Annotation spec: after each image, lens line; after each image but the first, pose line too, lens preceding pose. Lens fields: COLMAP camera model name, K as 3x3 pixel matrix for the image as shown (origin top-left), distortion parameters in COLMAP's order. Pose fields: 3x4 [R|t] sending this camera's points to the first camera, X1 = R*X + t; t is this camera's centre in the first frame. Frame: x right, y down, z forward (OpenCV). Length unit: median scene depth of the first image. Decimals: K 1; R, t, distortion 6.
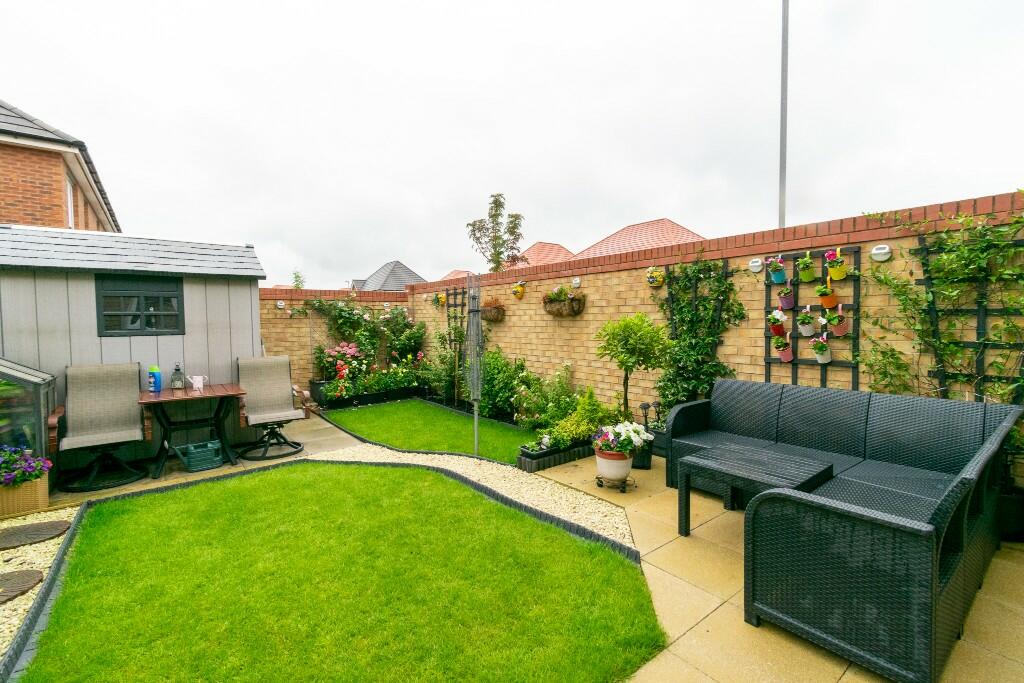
lens RADIAL K [[453.2, 0, 512.2], [0, 453.2, 337.7], [0, 0, 1]] dist [-0.001130, 0.000532]
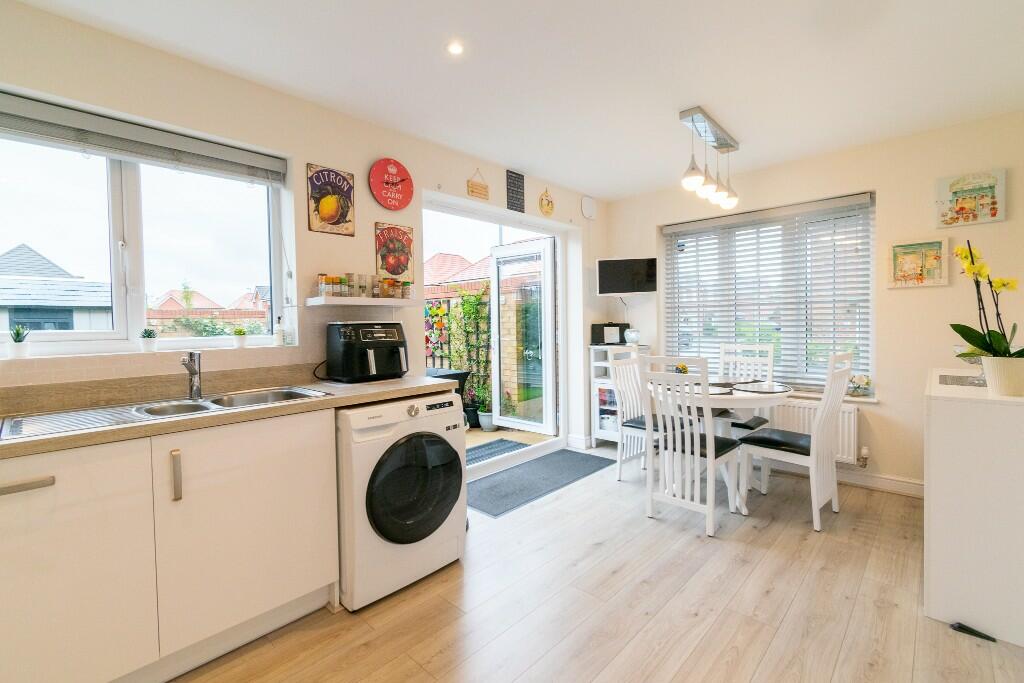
lens RADIAL K [[453.2, 0, 513.5], [0, 453.2, 338.0], [0, 0, 1]] dist [-0.001130, 0.000532]
pose [[0.986336, -0.012602, 0.164261, 0.706672], [0.014151, 0.999866, -0.008265, -0.002347], [-0.164135, 0.010476, 0.986382, -1.093349]]
